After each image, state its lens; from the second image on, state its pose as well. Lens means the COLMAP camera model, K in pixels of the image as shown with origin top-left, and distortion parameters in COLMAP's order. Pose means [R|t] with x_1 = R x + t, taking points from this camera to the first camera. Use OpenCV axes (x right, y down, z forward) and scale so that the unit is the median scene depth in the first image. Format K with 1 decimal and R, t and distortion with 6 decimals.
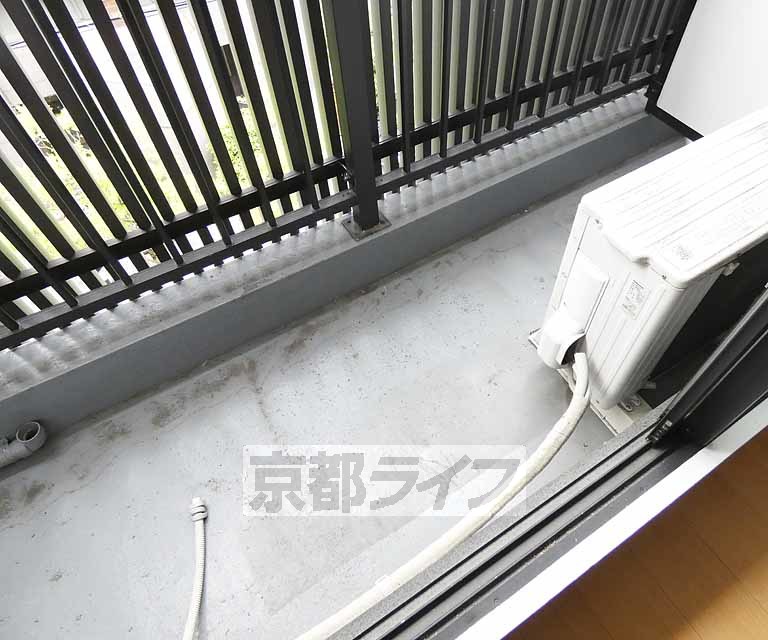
lens RADIAL K [[500.9, 0, 383.5], [0, 500.9, 293.0], [0, 0, 1]] dist [0.000430, 0.000658]
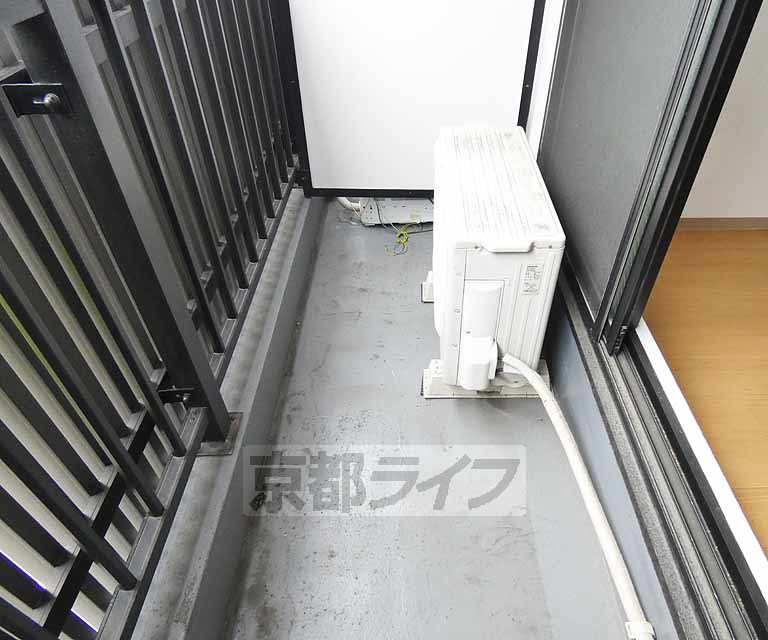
lens RADIAL K [[525.3, 0, 384.0], [0, 525.3, 320.0], [0, 0, 1]] dist [0.003319, 0.004915]
pose [[0.506773, -0.542949, 0.669618, -0.357165], [0.675978, 0.732323, 0.082205, -0.157683], [-0.535010, 0.410987, 0.738143, 0.164143]]
